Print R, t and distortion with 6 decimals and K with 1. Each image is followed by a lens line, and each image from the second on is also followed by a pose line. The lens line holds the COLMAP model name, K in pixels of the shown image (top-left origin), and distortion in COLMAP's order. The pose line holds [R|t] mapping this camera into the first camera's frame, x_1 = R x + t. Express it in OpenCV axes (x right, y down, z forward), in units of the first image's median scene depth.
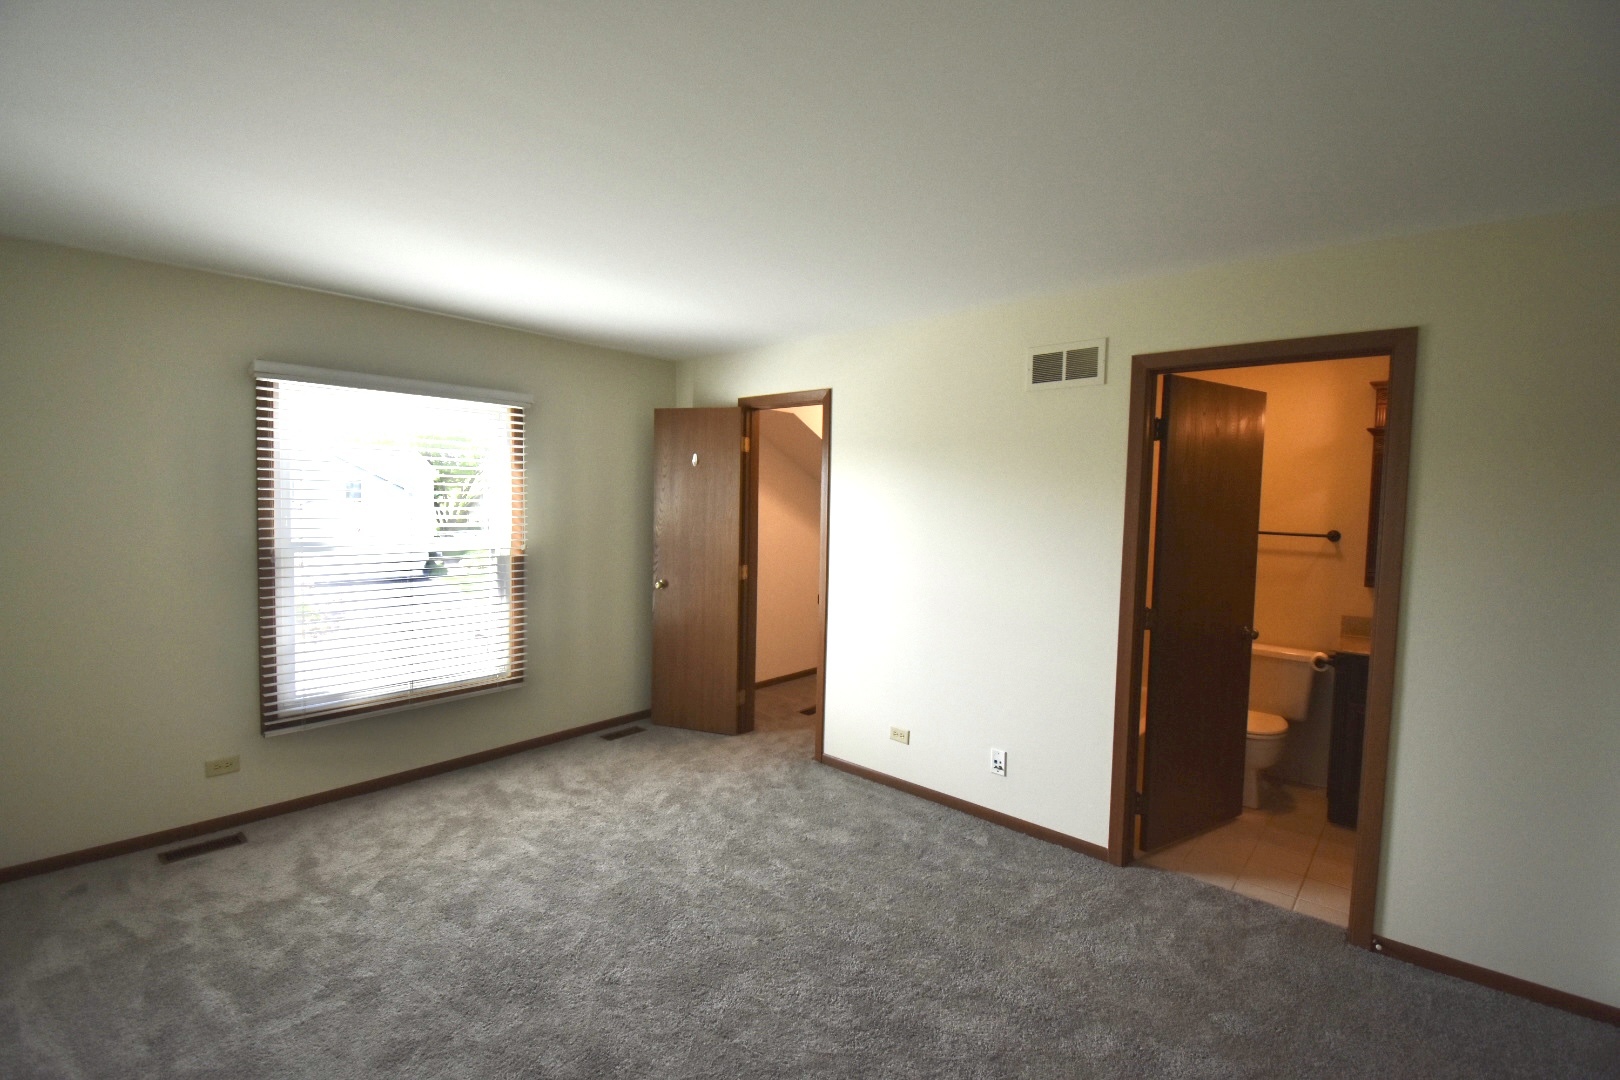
lens RADIAL K [[716.9, 0, 805.9], [0, 716.9, 537.0], [0, 0, 1]] dist [0.017060, -0.027123]
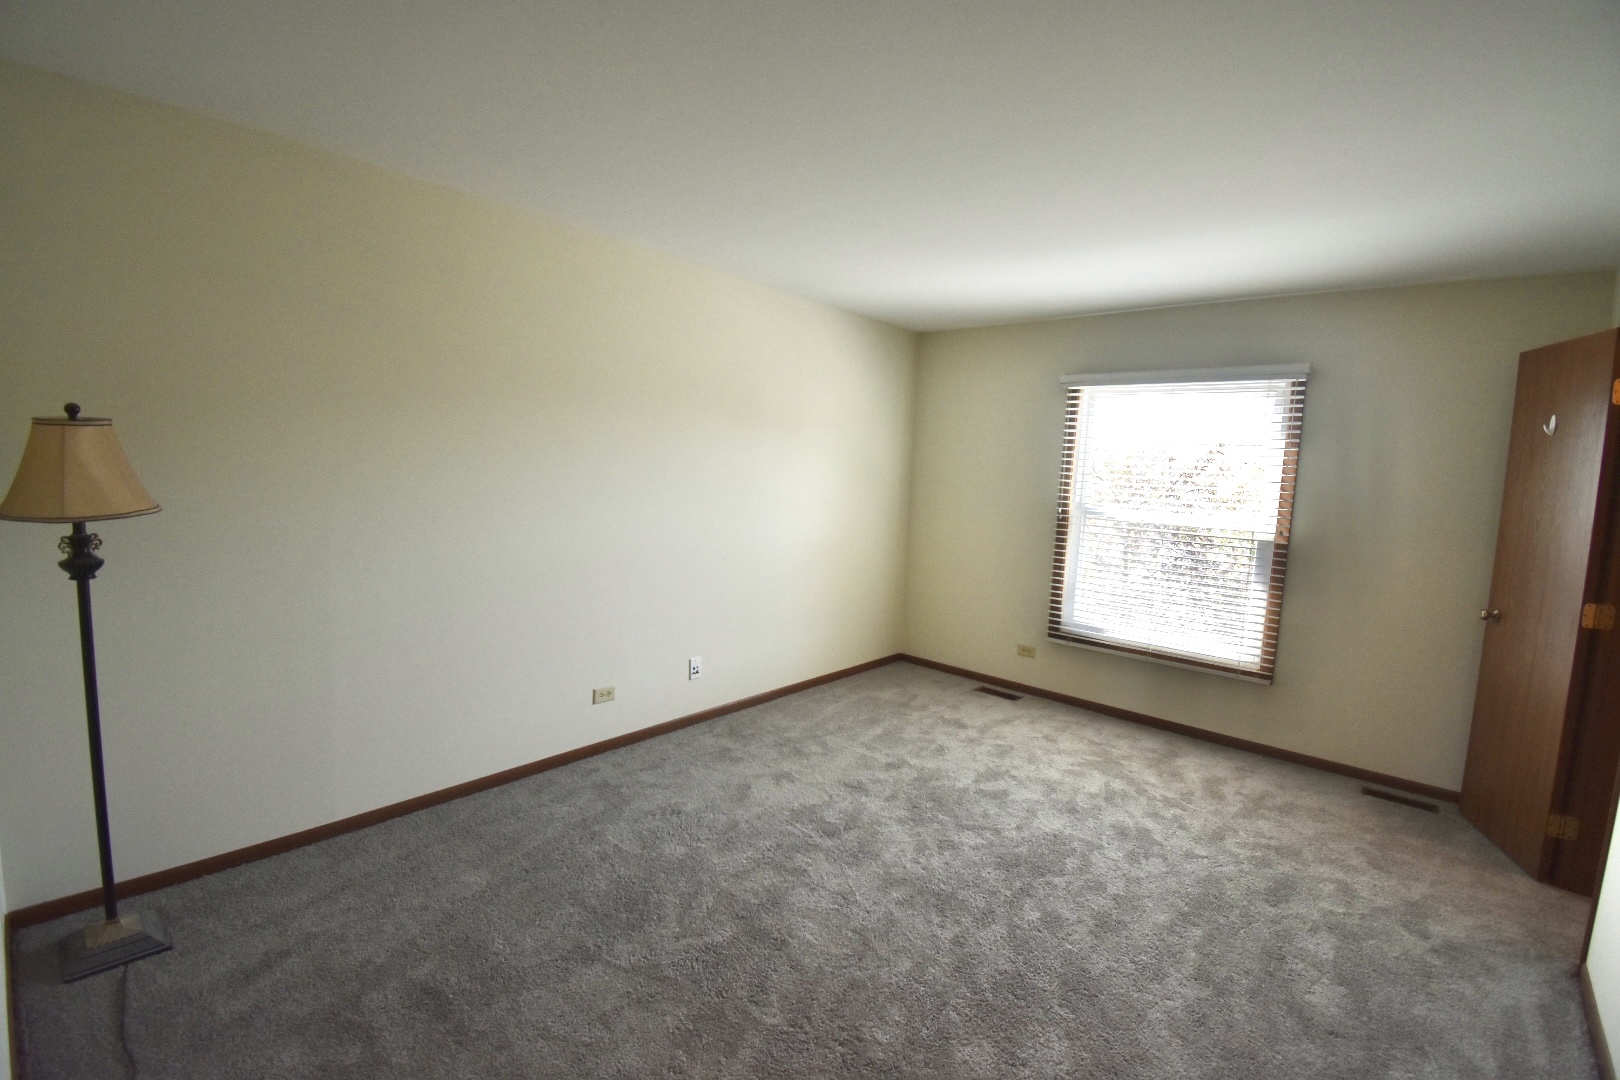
lens RADIAL K [[716.9, 0, 805.9], [0, 716.9, 537.0], [0, 0, 1]] dist [0.017060, -0.027123]
pose [[-0.010191, 0.080227, -0.996724, 0.627194], [-0.102209, 0.991472, 0.080850, 0.008075], [0.994711, 0.102698, -0.001904, 0.481549]]
